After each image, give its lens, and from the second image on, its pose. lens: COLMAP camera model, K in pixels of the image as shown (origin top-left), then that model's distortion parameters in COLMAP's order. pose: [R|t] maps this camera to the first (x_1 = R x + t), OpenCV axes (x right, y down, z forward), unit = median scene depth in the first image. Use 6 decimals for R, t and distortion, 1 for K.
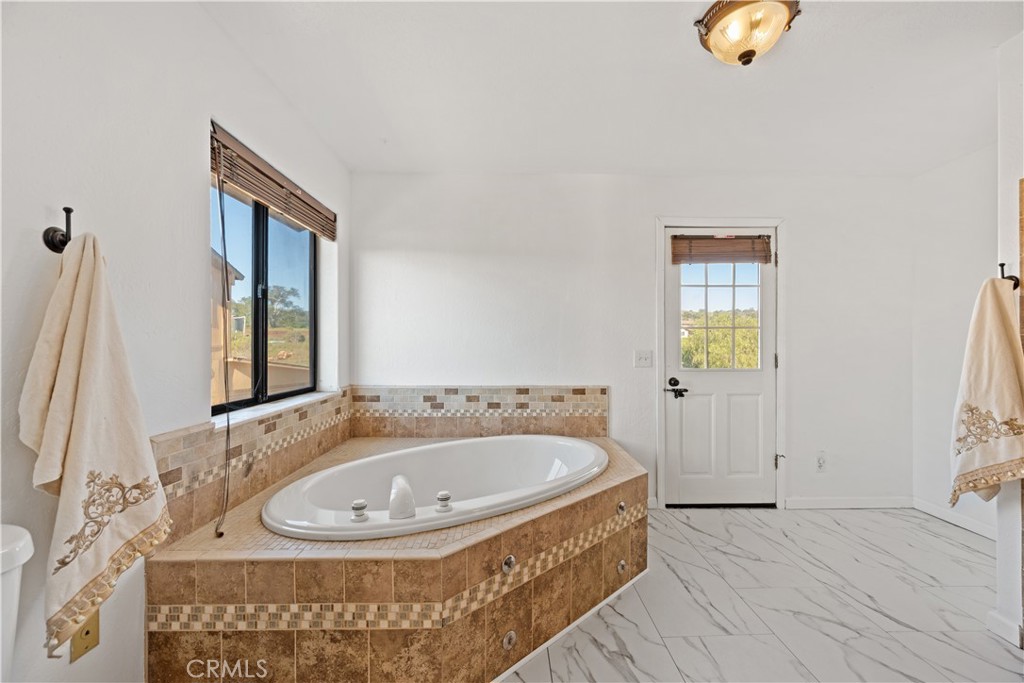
lens RADIAL K [[403.5, 0, 516.8], [0, 403.5, 346.1], [0, 0, 1]] dist [0.000994, 0.000175]
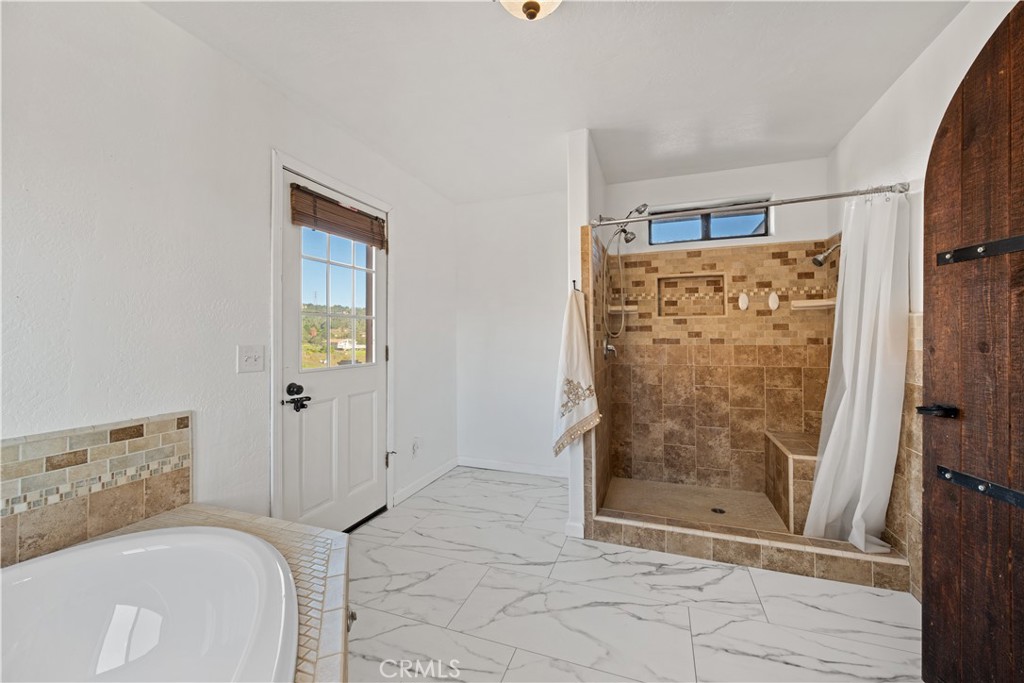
lens RADIAL K [[403.5, 0, 512.4], [0, 403.5, 330.7], [0, 0, 1]] dist [0.000994, 0.000175]
pose [[0.360668, 0.010260, 0.932638, -0.136840], [0.006832, 0.999884, -0.013642, -0.001839], [-0.932669, 0.011292, 0.360556, 0.384403]]
